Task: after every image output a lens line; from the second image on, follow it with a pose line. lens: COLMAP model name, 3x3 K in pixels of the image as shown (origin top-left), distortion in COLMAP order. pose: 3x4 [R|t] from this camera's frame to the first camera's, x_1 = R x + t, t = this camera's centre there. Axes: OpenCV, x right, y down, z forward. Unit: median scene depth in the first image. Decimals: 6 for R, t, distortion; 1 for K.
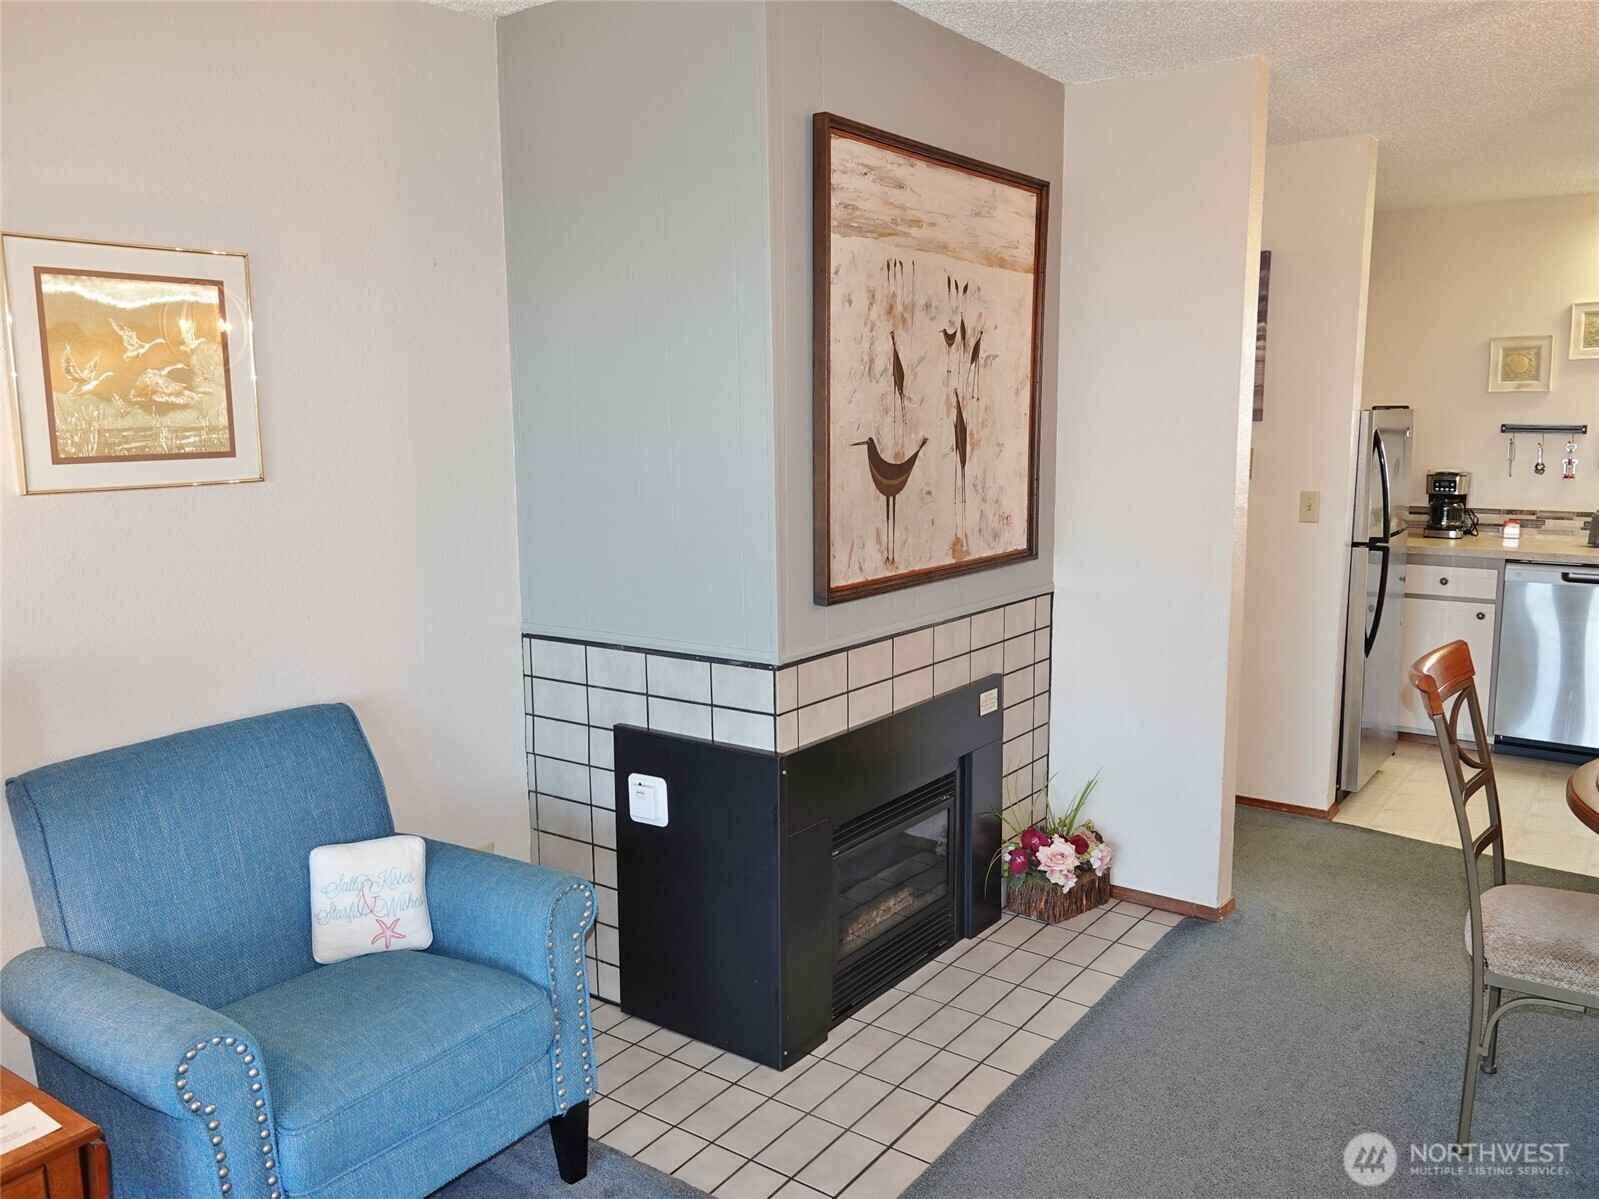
lens RADIAL K [[1242.0, 0, 816.5], [0, 1242.0, 588.4], [0, 0, 1]] dist [-0.008288, 0.004563]
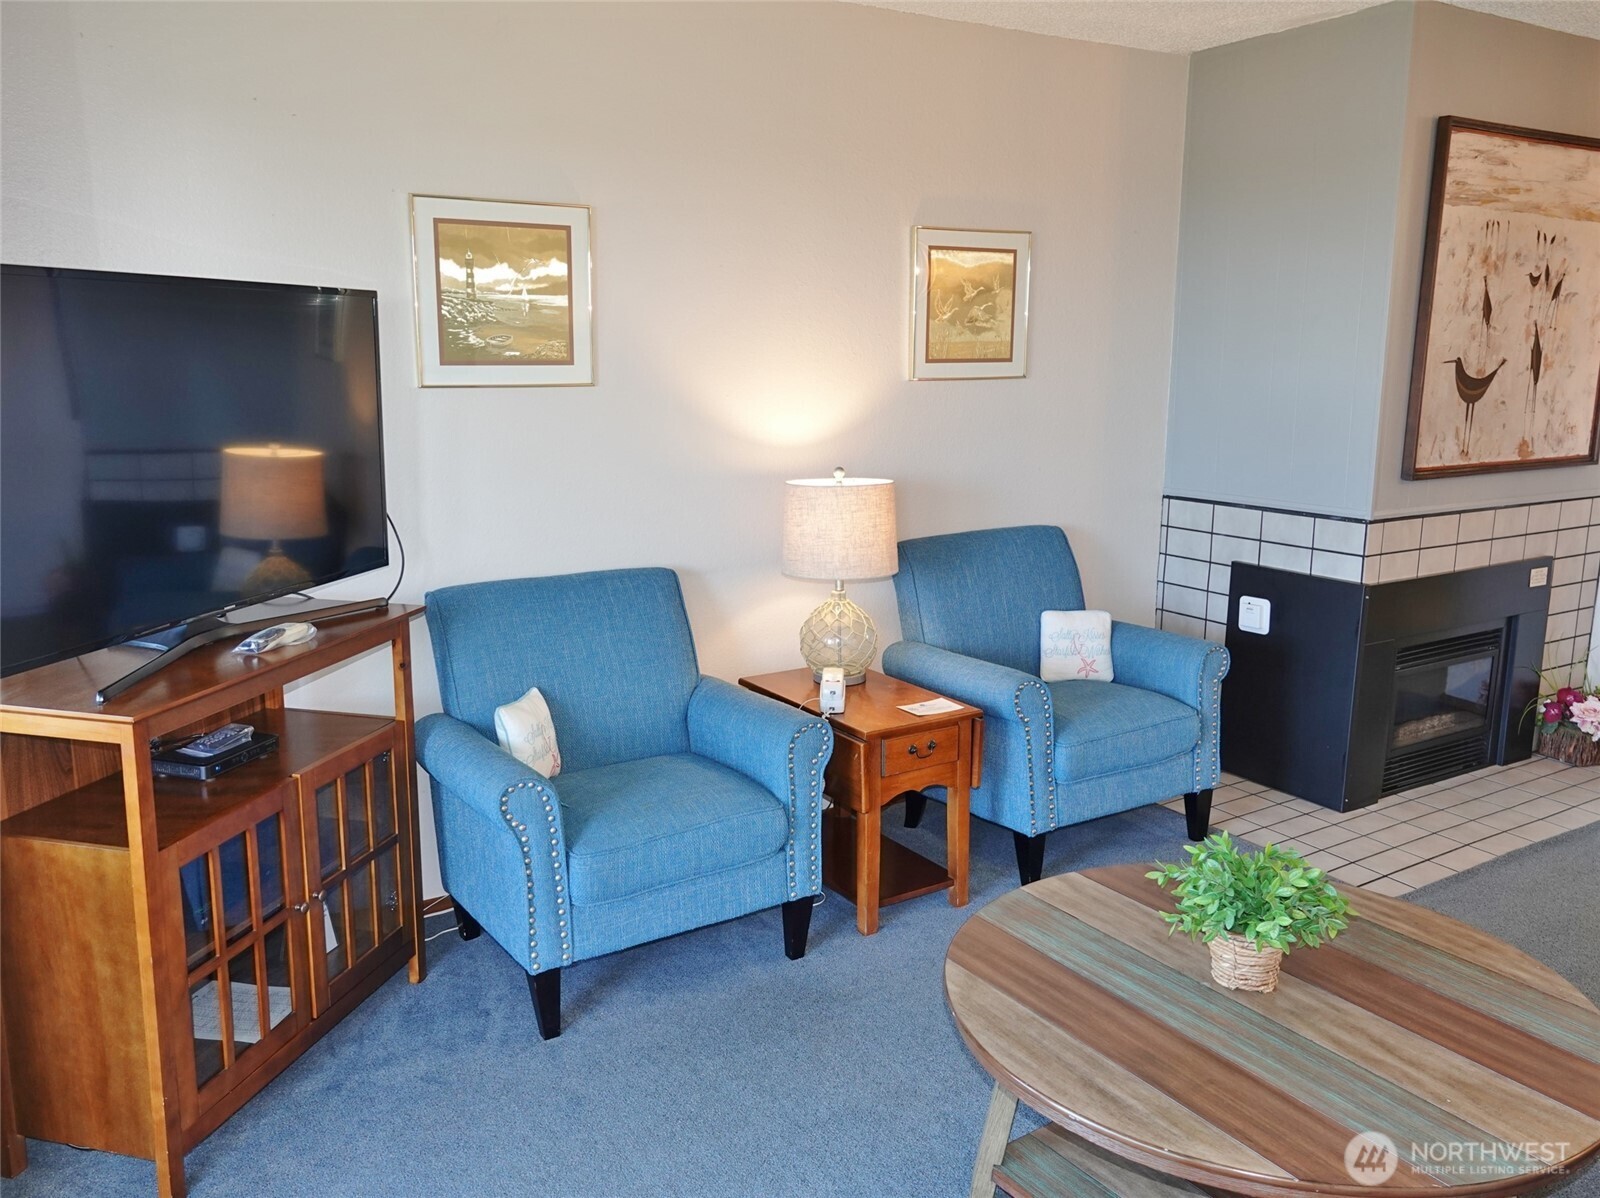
lens RADIAL K [[1242.7, 0, 799.0], [0, 1242.7, 590.3], [0, 0, 1]] dist [-0.008288, 0.004563]
pose [[0.917594, 0.087771, -0.387708, -0.067509], [-0.065962, 0.995417, 0.069234, 0.080529], [0.392008, -0.037955, 0.919178, -0.500037]]
